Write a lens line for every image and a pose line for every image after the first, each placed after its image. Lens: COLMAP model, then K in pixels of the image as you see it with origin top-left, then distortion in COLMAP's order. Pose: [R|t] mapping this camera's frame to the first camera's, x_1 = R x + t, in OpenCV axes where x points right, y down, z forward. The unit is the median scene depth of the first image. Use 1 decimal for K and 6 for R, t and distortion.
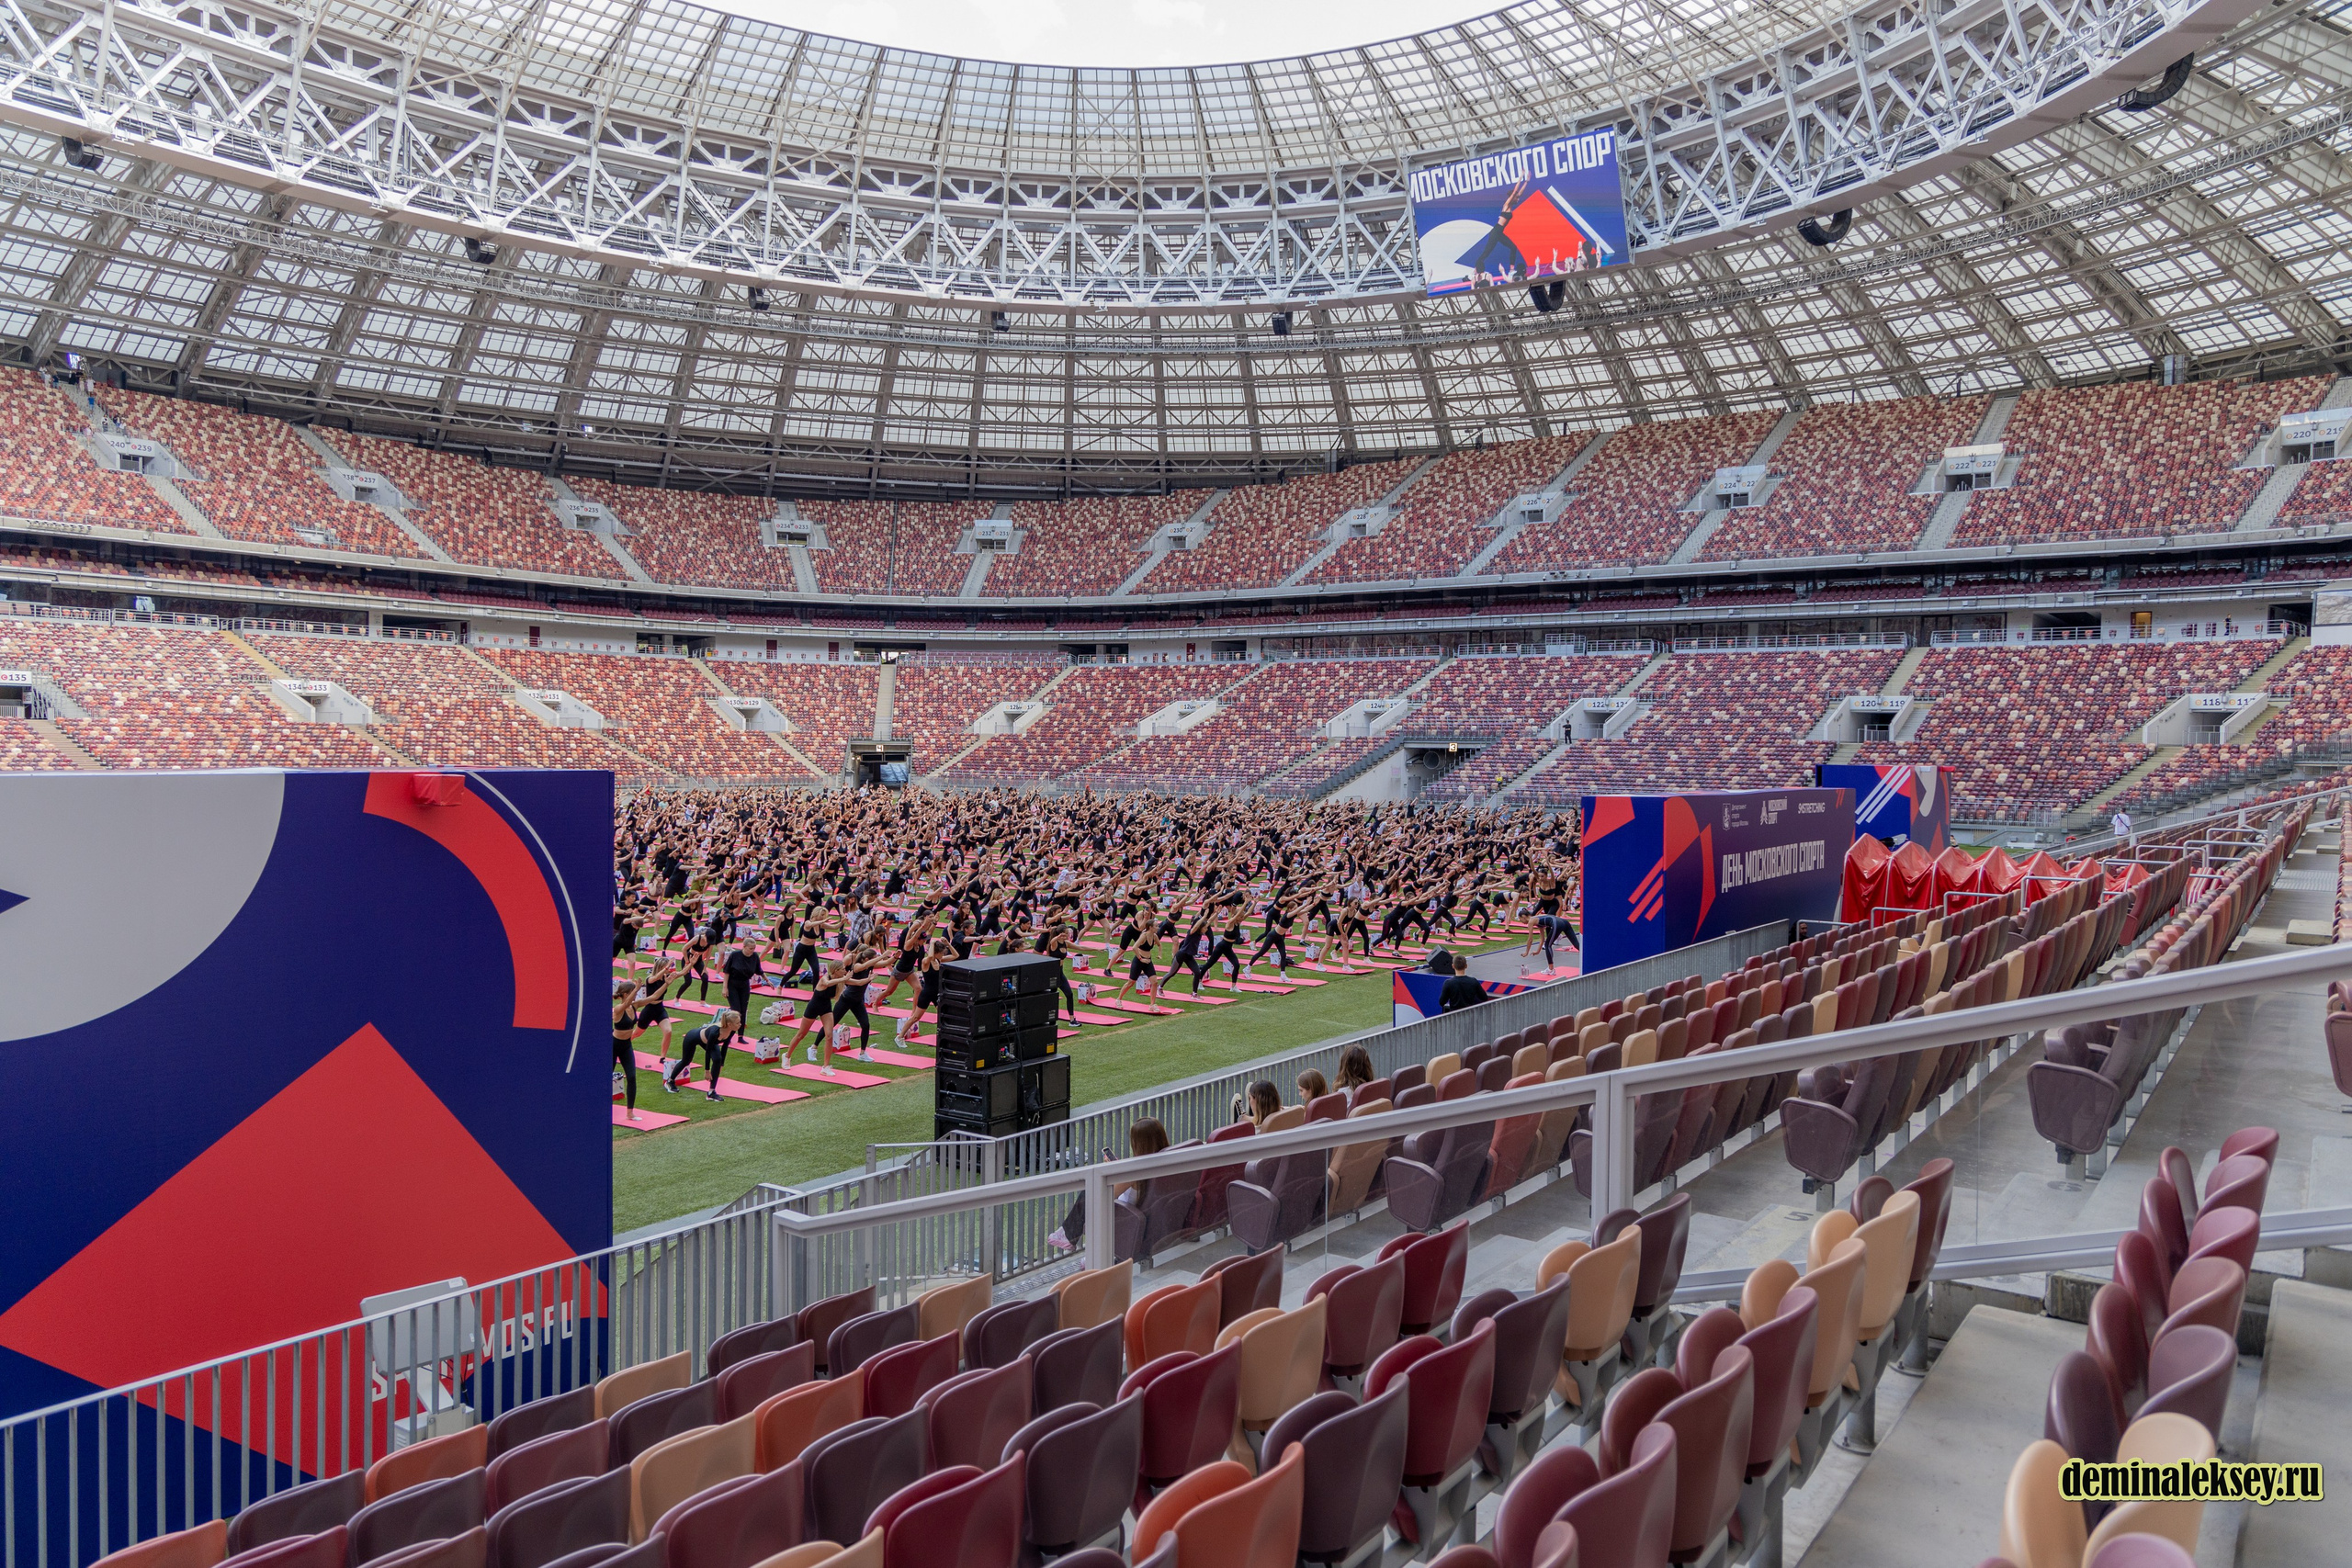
lens RADIAL K [[1612.1, 0, 1176.0], [0, 1612.1, 784.0], [0, 0, 1]] dist [0.023680, -0.000367]
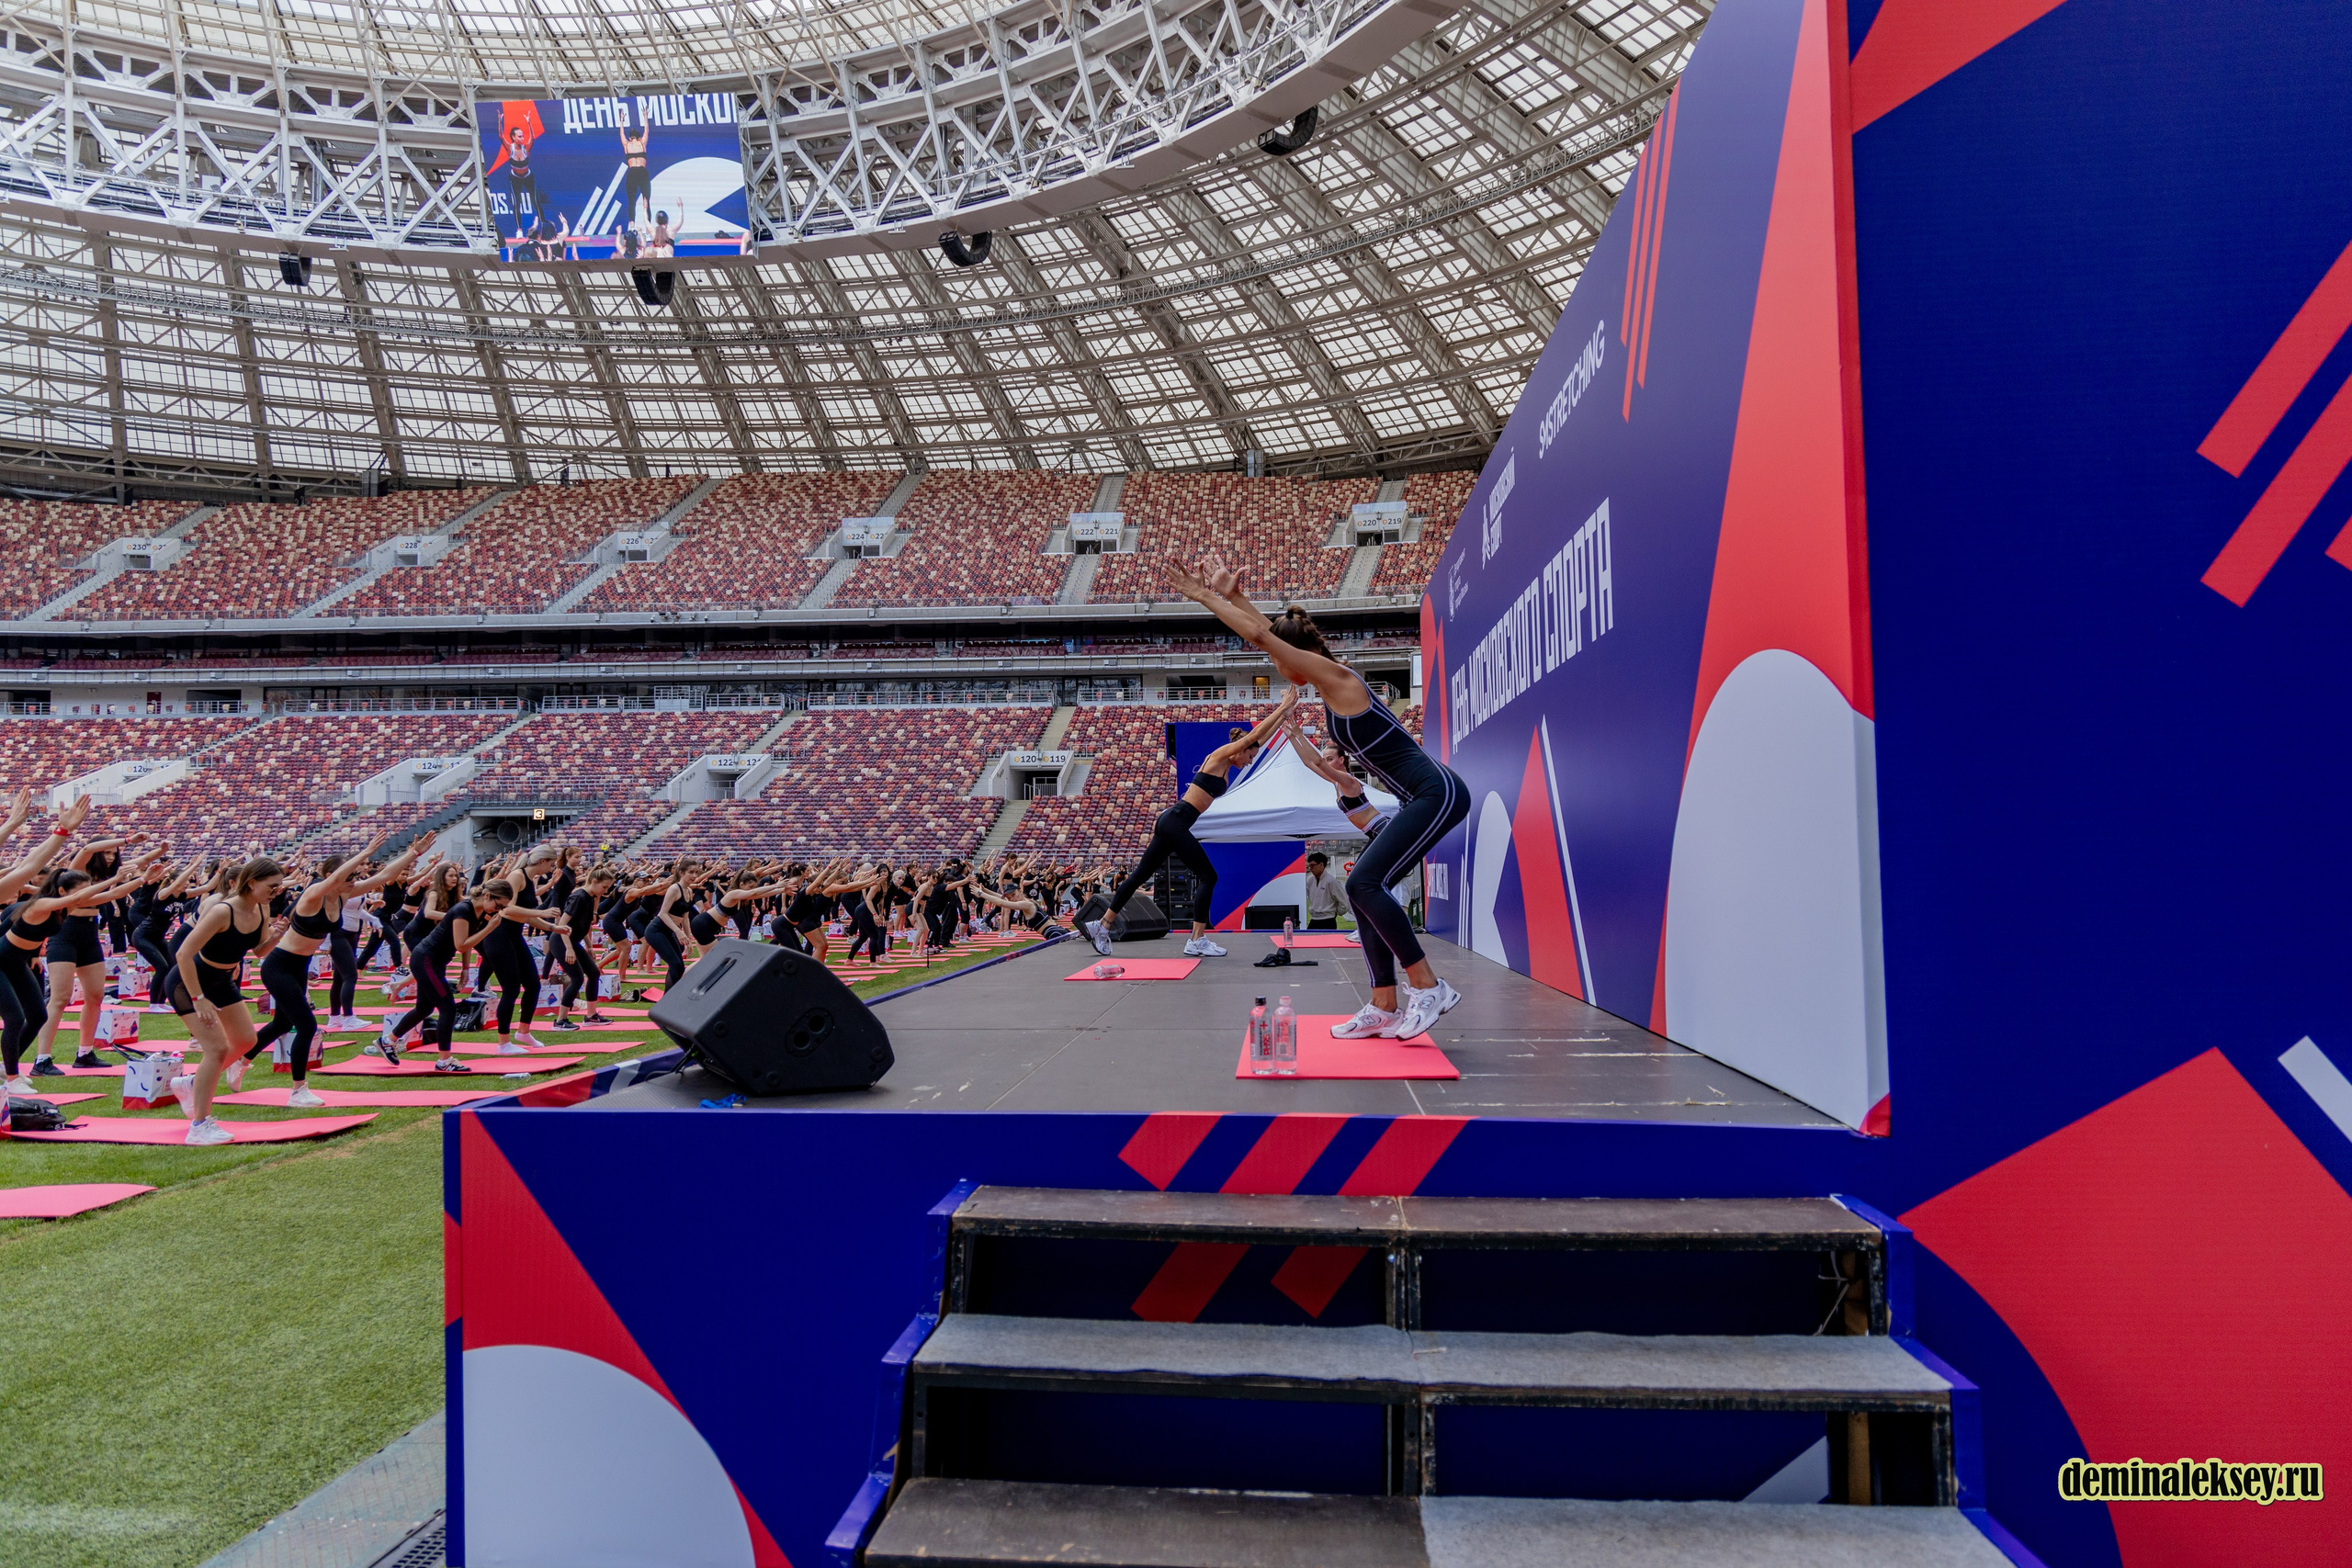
lens RADIAL K [[1539.3, 0, 1176.0], [0, 1539.3, 784.0], [0, 0, 1]] dist [-0.002760, -0.001610]
pose [[0.840704, 0.010214, 0.541399, 0.025327], [0.033199, 0.996969, -0.070361, 0.022075], [-0.540477, 0.077126, 0.837817, 0.189666]]
